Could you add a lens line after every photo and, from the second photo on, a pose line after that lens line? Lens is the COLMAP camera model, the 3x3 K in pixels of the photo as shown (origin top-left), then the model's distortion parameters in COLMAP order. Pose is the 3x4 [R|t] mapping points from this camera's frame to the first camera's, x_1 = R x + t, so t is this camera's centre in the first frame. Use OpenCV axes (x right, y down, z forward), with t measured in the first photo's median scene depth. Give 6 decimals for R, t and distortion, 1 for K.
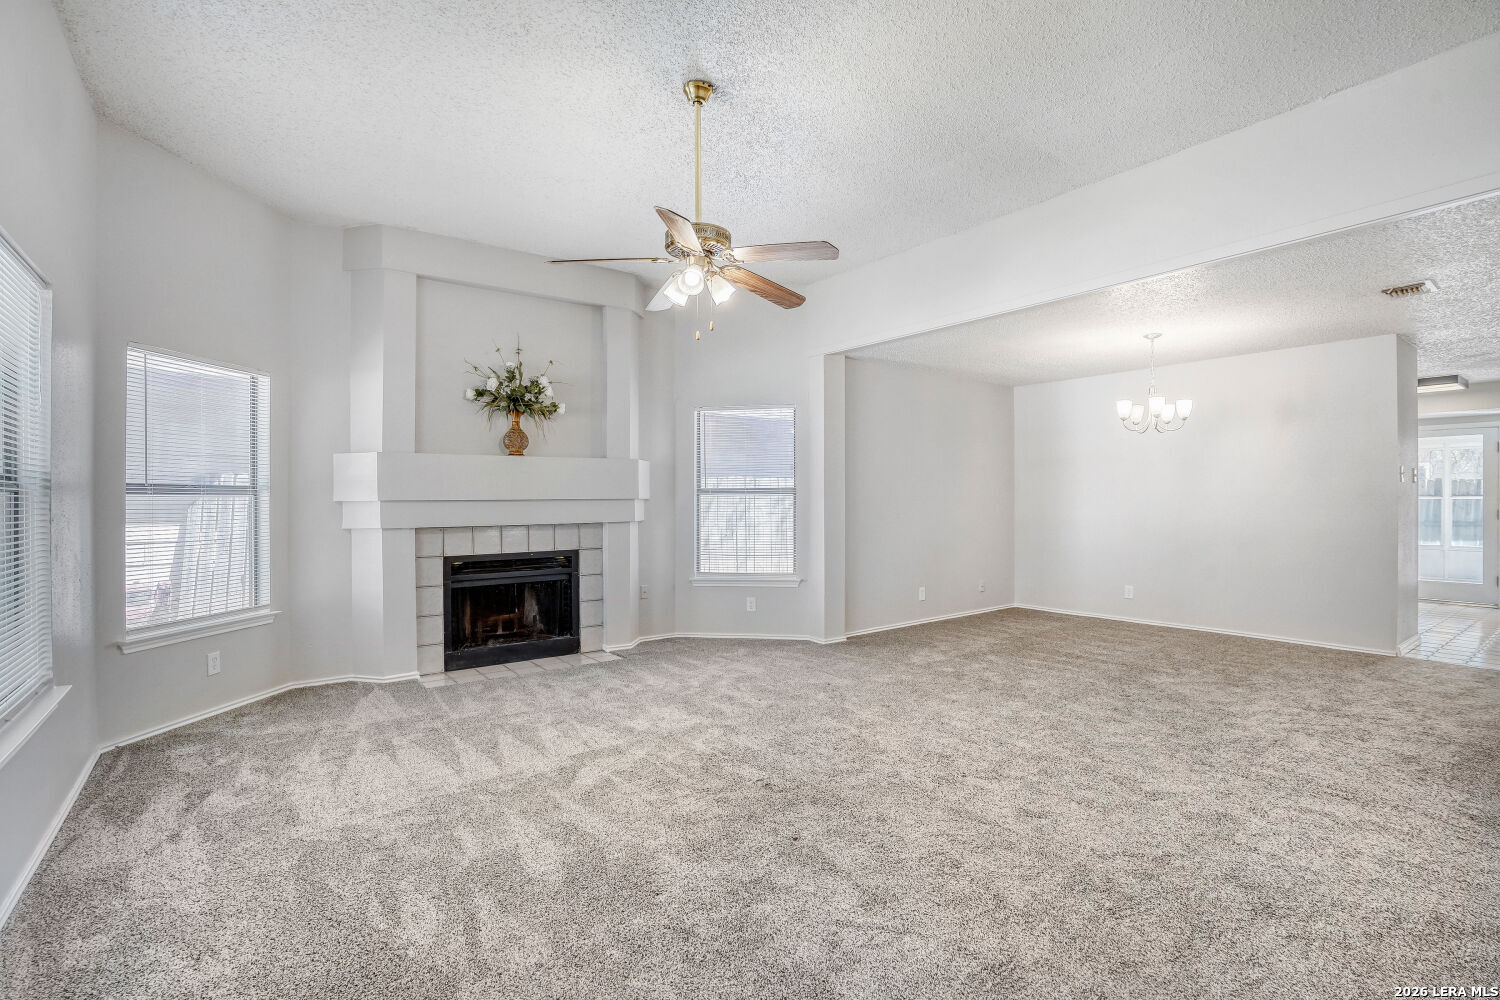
lens RADIAL K [[702.3, 0, 751.4], [0, 702.3, 505.9], [0, 0, 1]] dist [-0.045563, 0.014629]
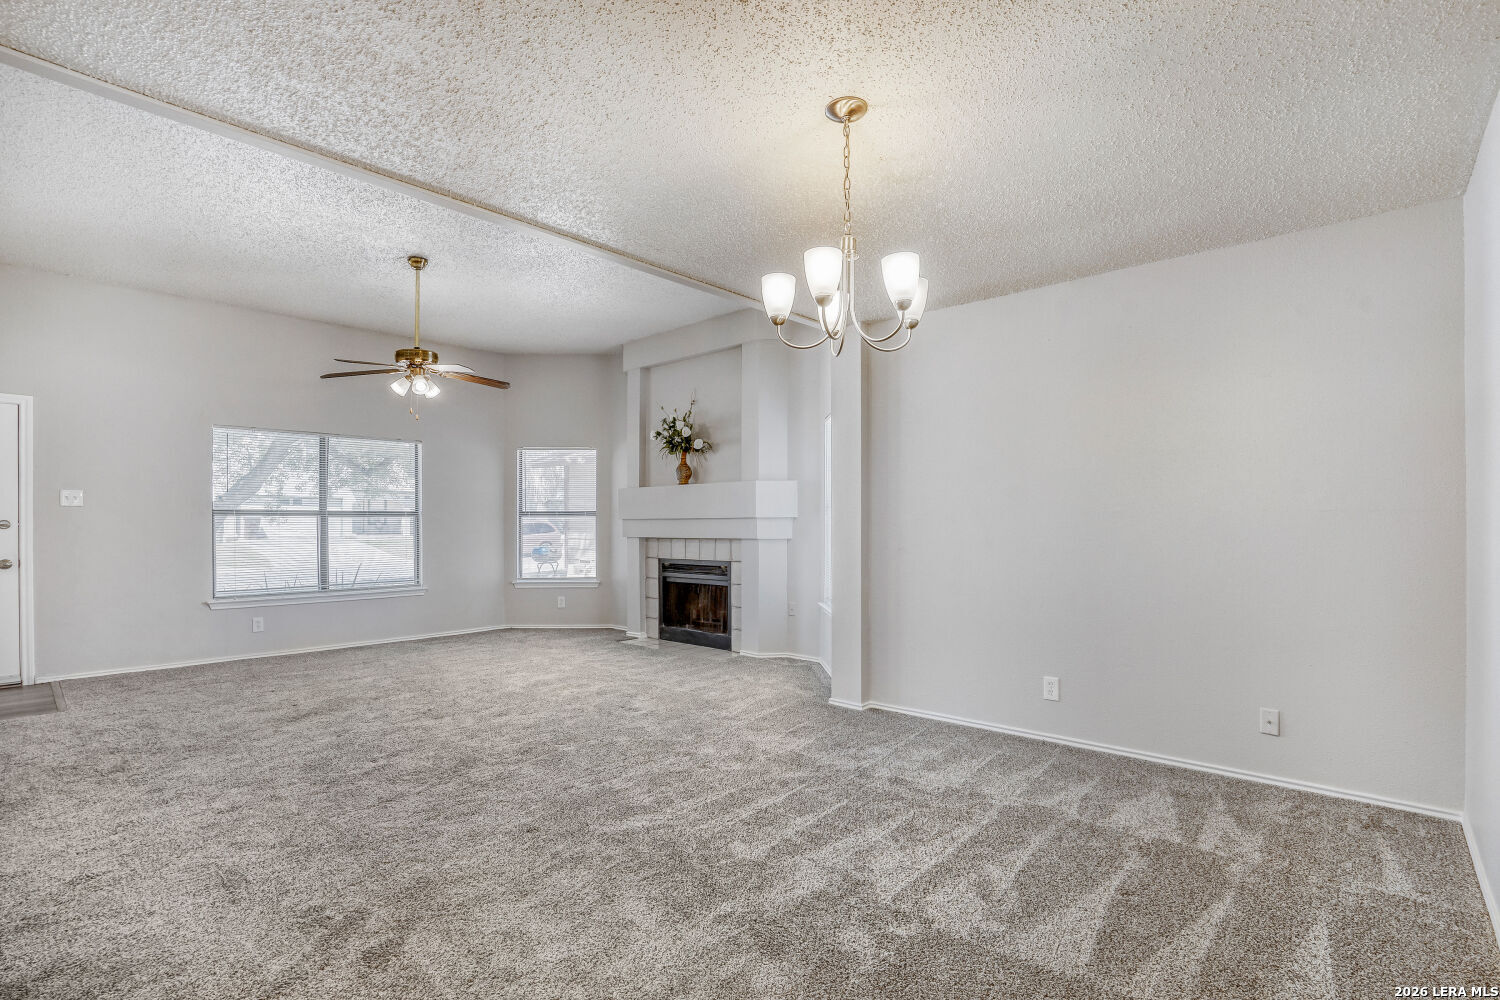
lens RADIAL K [[702.3, 0, 726.3], [0, 702.3, 523.6], [0, 0, 1]] dist [-0.045563, 0.014629]
pose [[0.160487, 0.004539, -0.987028, 1.036666], [-0.006415, 0.999973, 0.003555, -0.004694], [0.987017, 0.005761, 0.160511, 0.932437]]
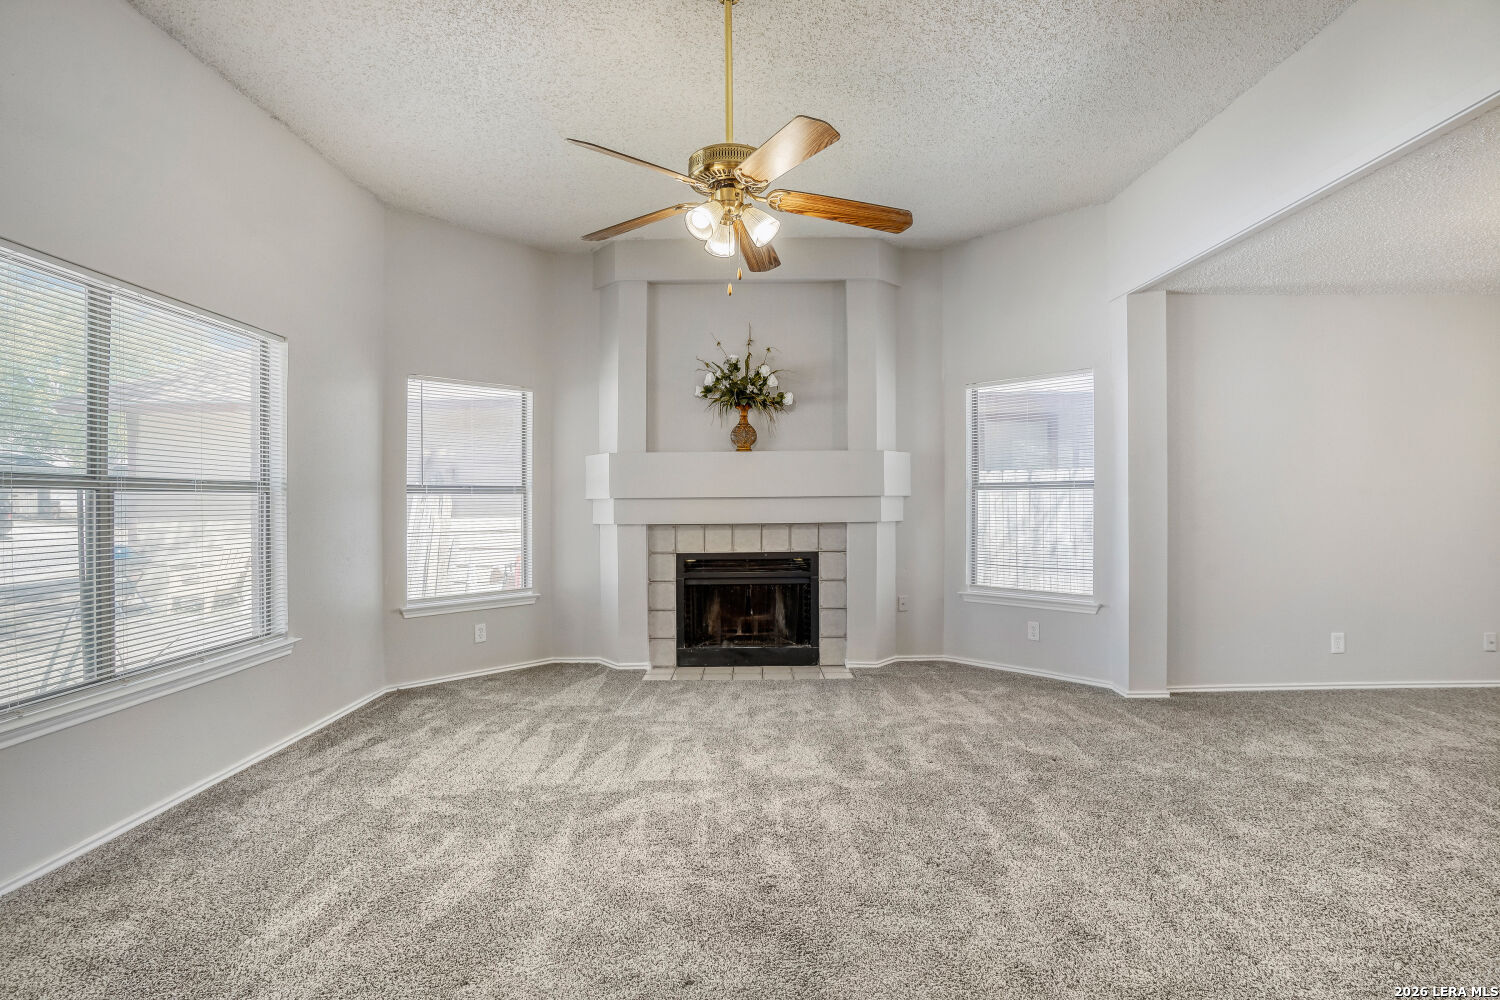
lens RADIAL K [[702.3, 0, 745.9], [0, 702.3, 500.1], [0, 0, 1]] dist [-0.045563, 0.014629]
pose [[0.792427, -0.001843, -0.609964, 0.275115], [-0.001906, 0.999983, -0.005498, 0.000262], [0.609964, 0.005519, 0.792410, 0.252416]]
